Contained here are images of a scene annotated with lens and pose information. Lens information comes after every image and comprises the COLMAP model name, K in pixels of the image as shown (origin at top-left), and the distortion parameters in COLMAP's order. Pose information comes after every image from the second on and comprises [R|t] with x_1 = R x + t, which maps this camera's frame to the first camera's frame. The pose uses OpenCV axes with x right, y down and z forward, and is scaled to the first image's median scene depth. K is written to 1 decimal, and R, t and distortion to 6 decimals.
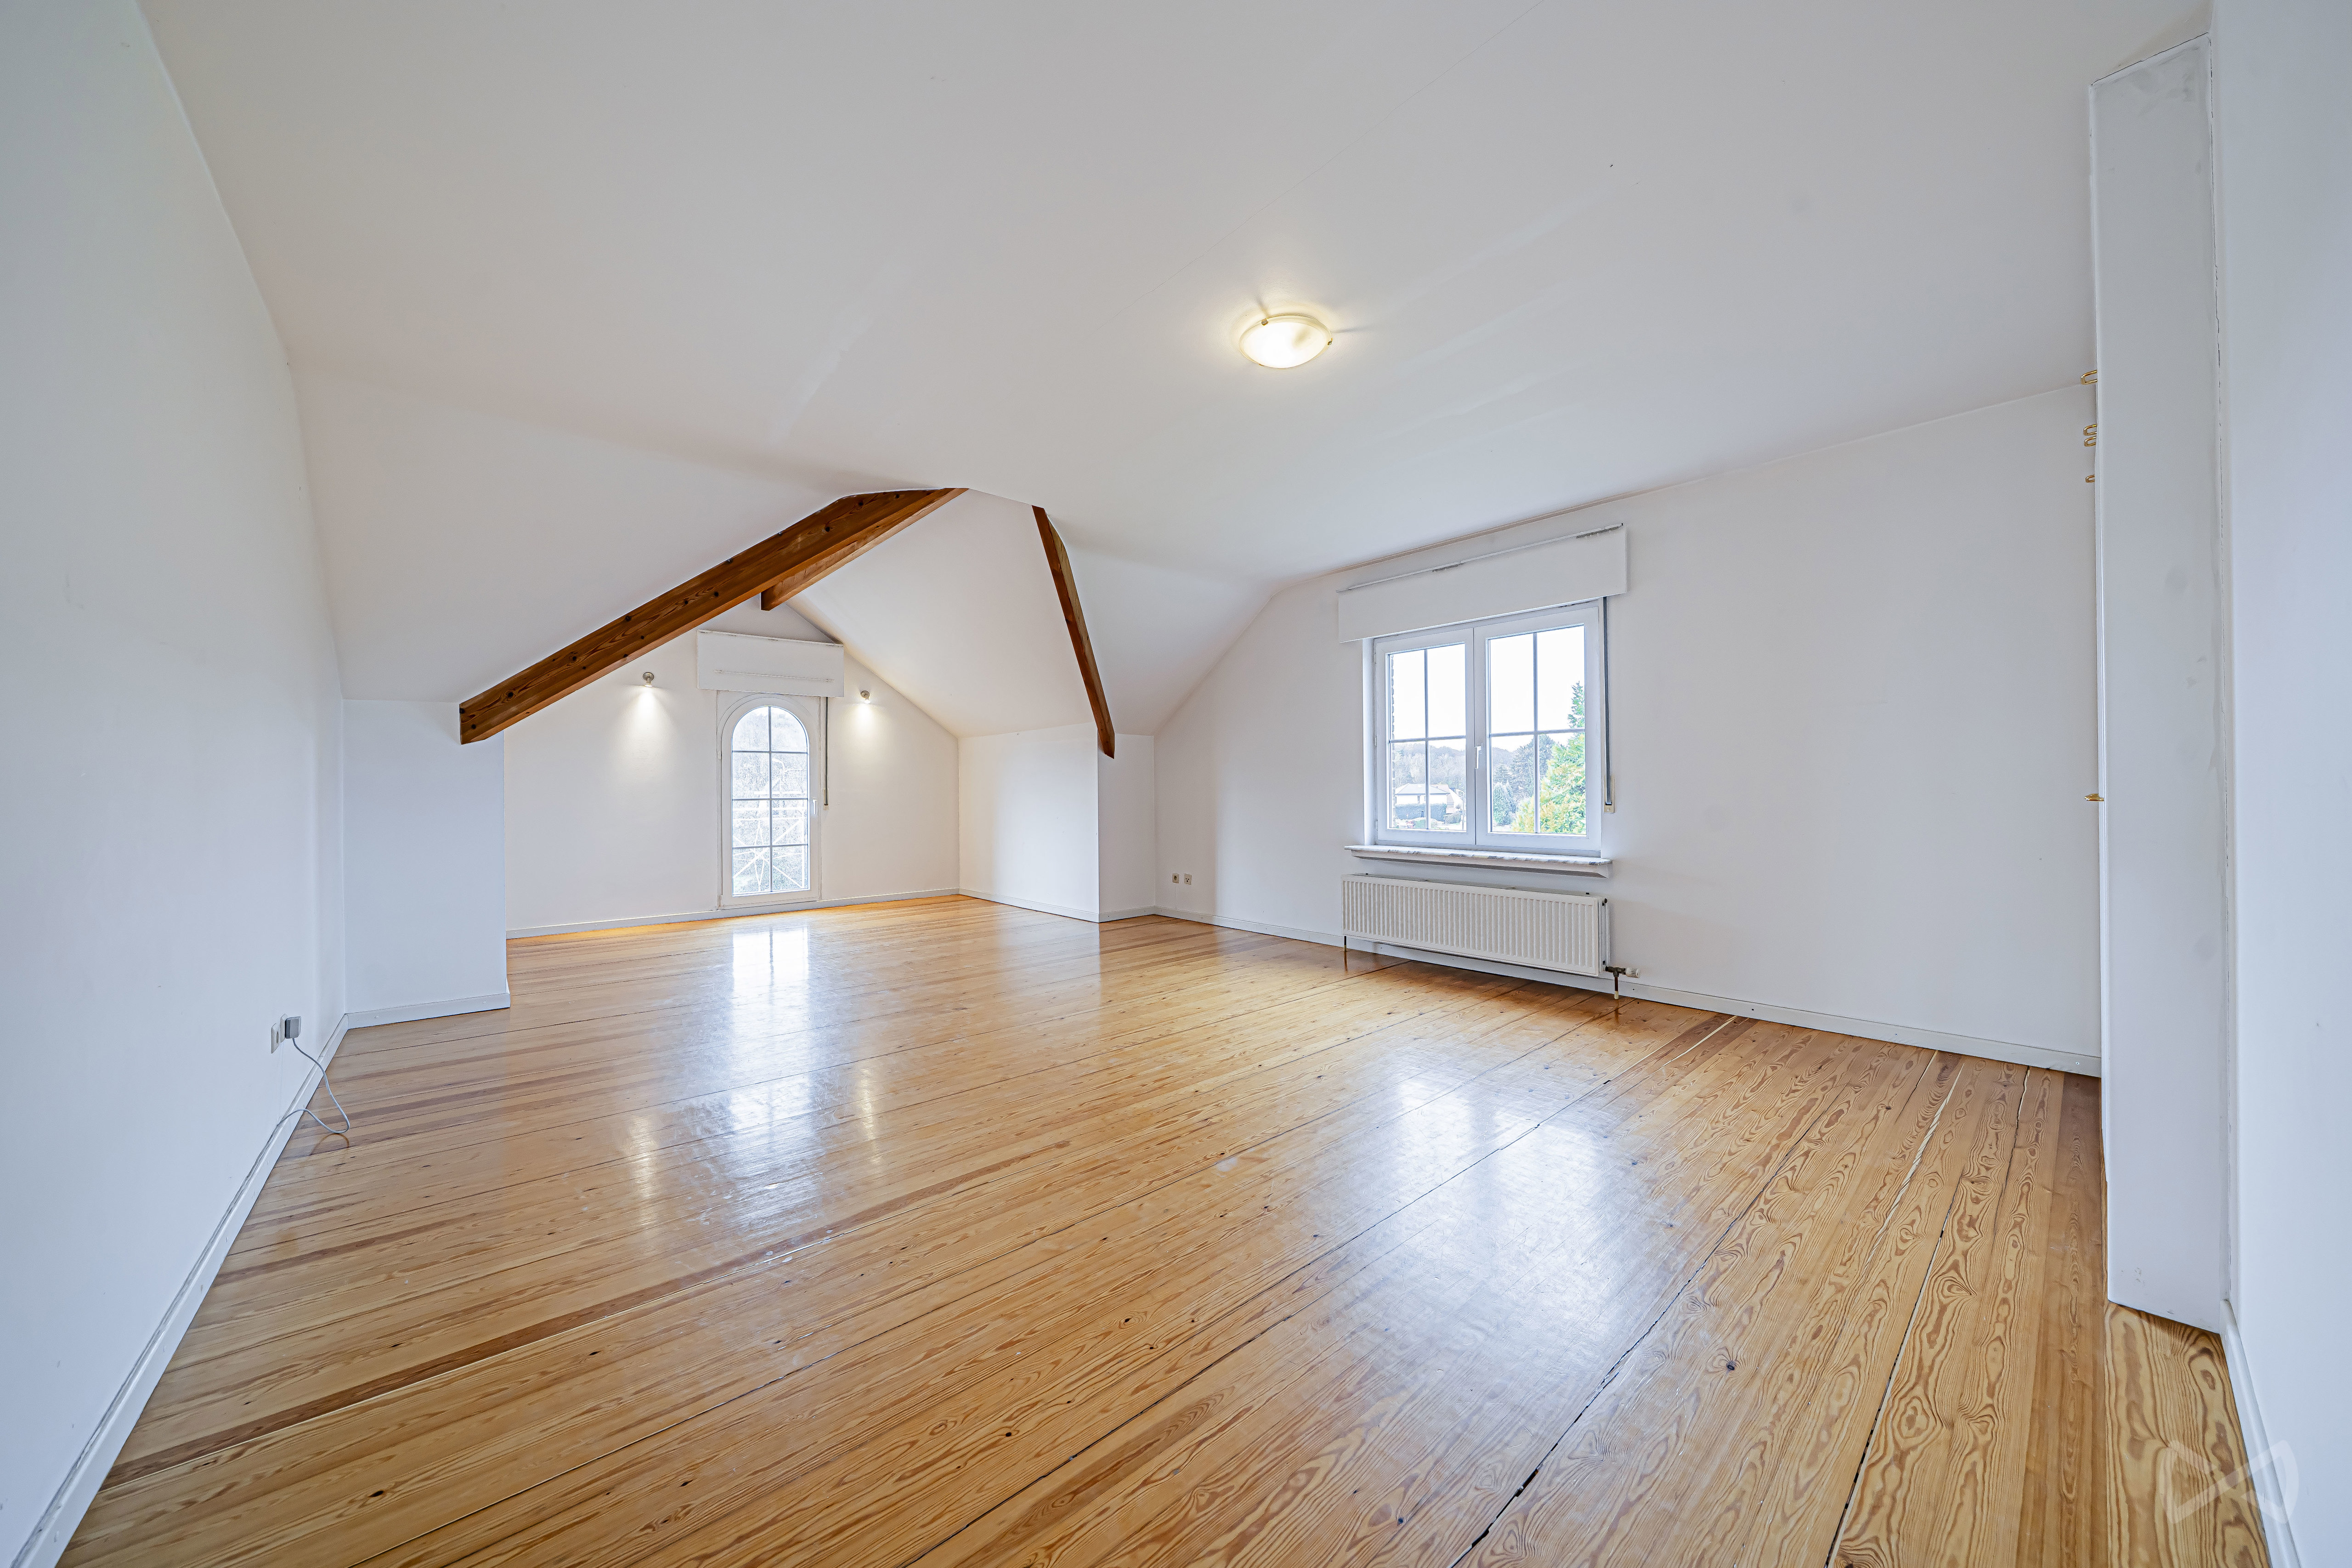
lens RADIAL K [[806.2, 0, 1185.9], [0, 806.2, 783.2], [0, 0, 1]] dist [-0.003420, -0.000415]
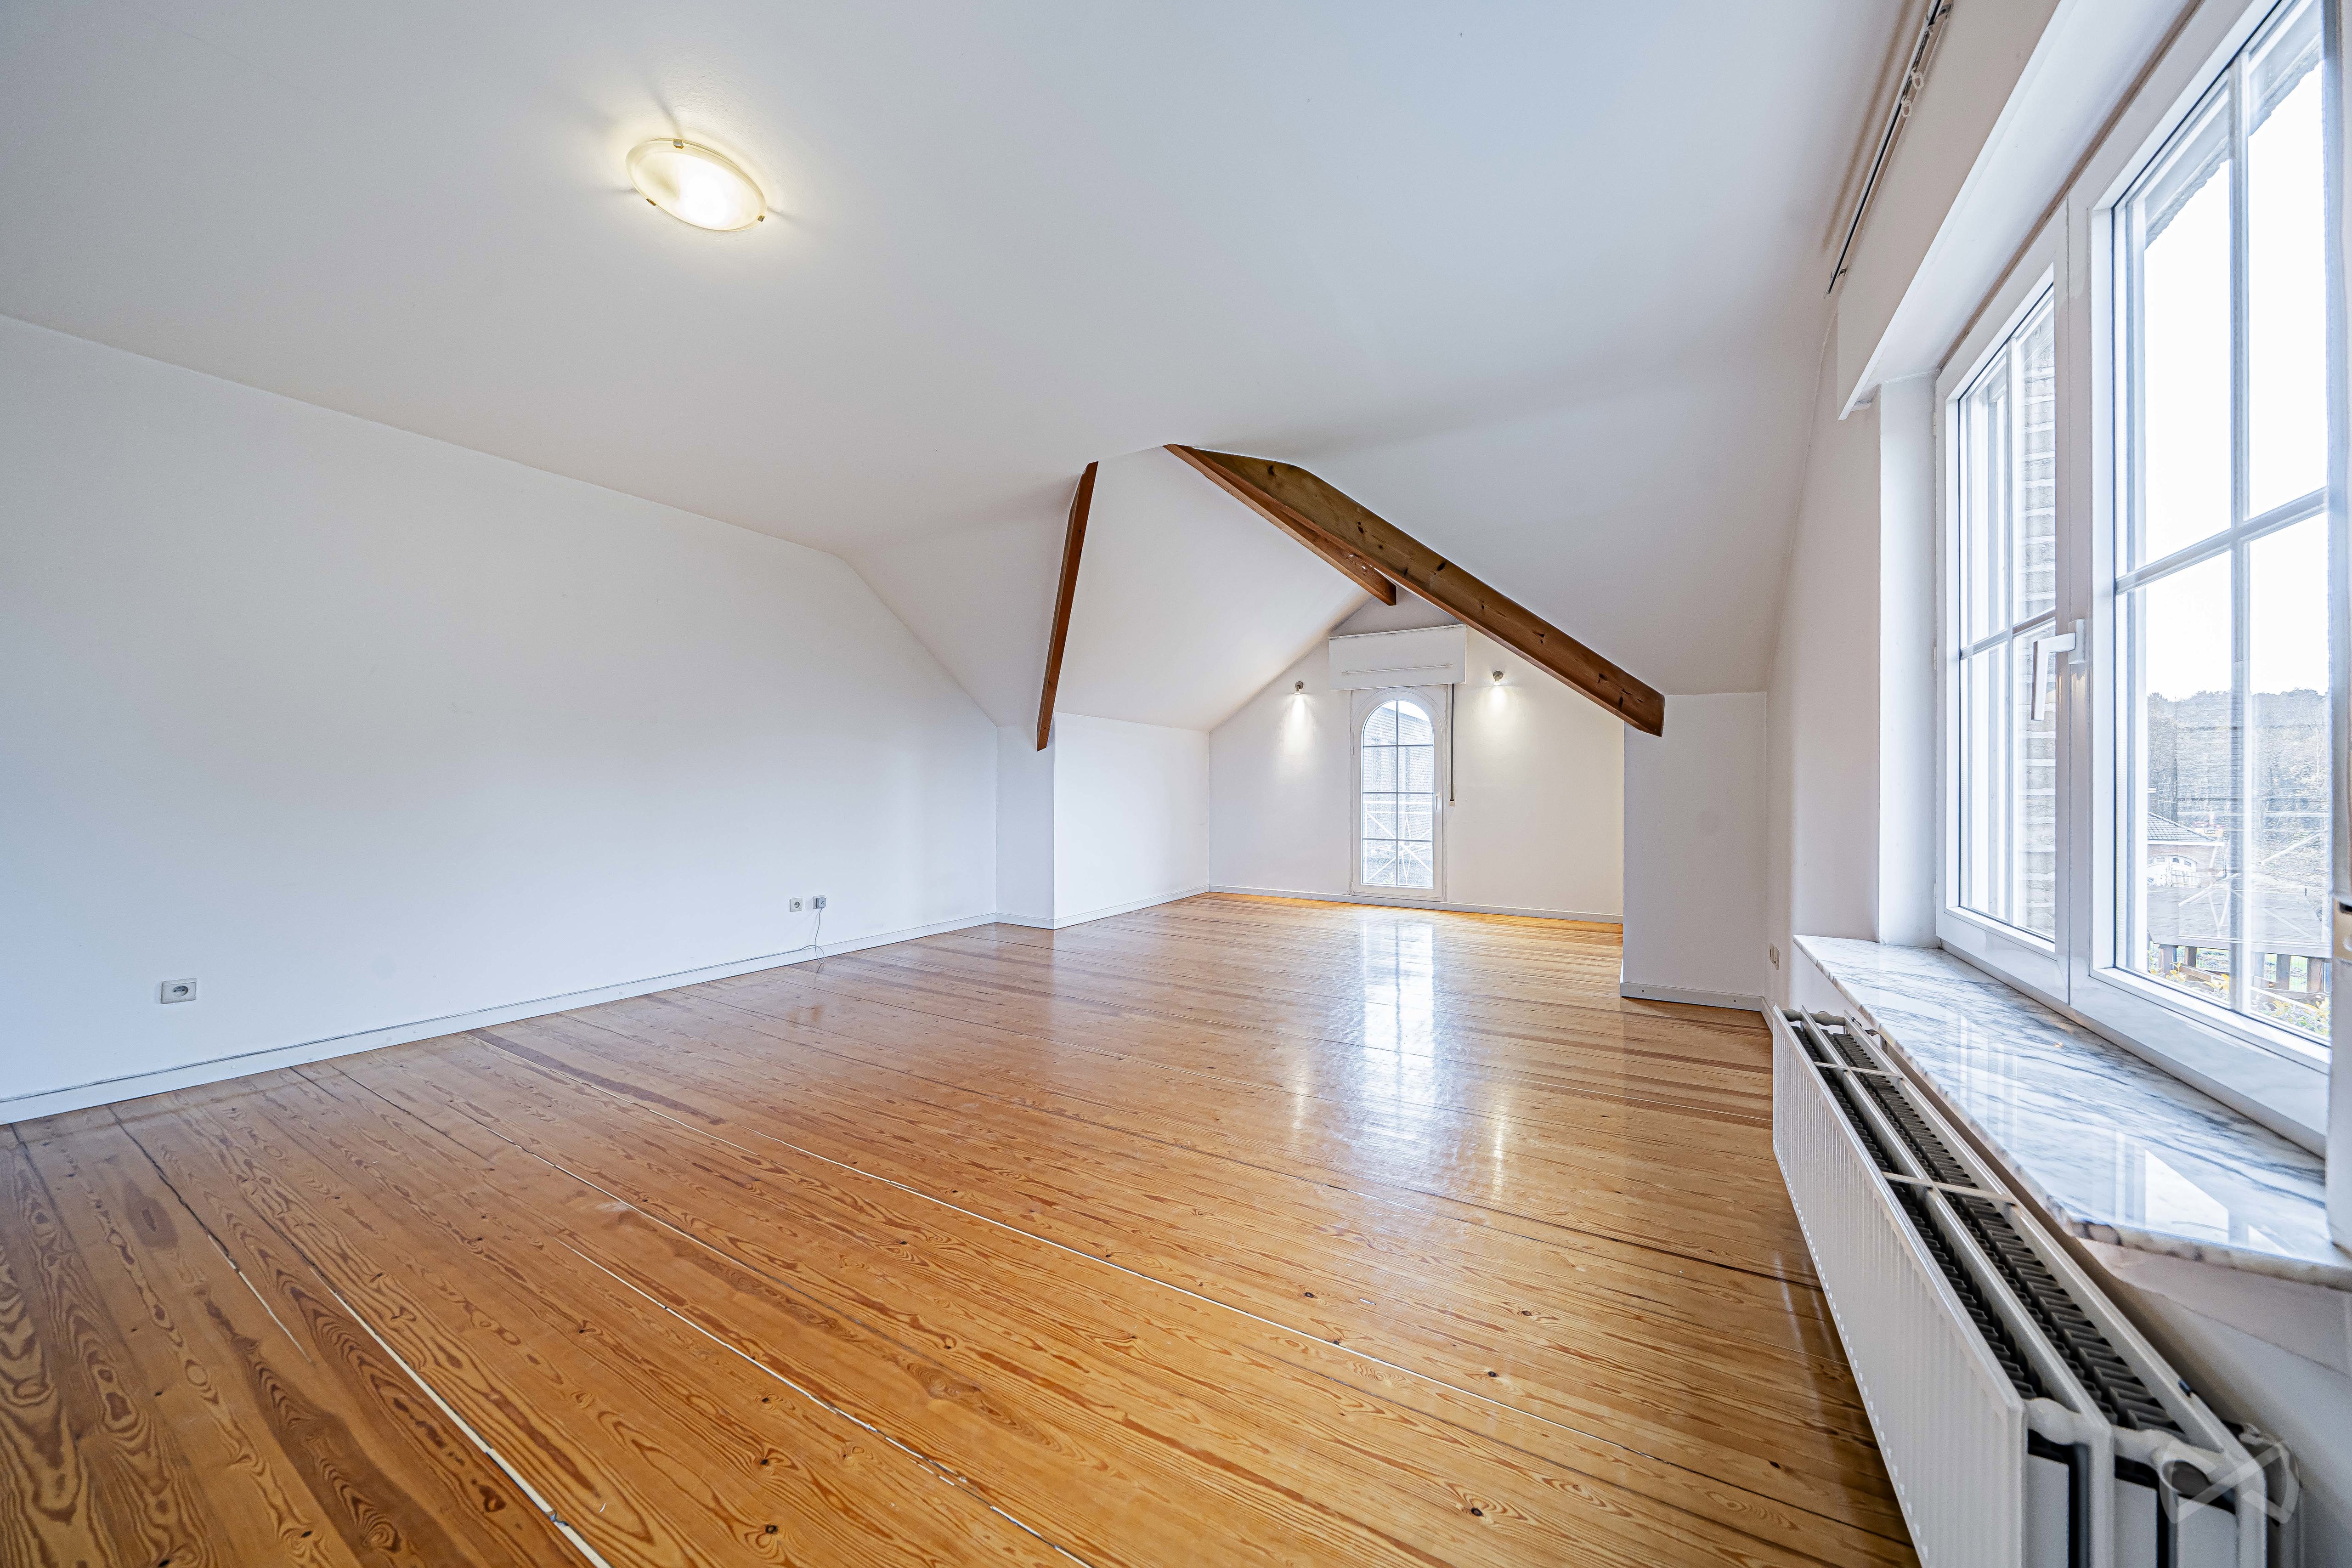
lens RADIAL K [[806.2, 0, 1175.4], [0, 806.2, 782.4], [0, 0, 1]] dist [-0.003420, -0.000415]
pose [[0.306601, 0.007799, -0.951806, 0.355406], [-0.001191, 0.999969, 0.007810, -0.000349], [0.951837, -0.001260, 0.306601, 0.434095]]
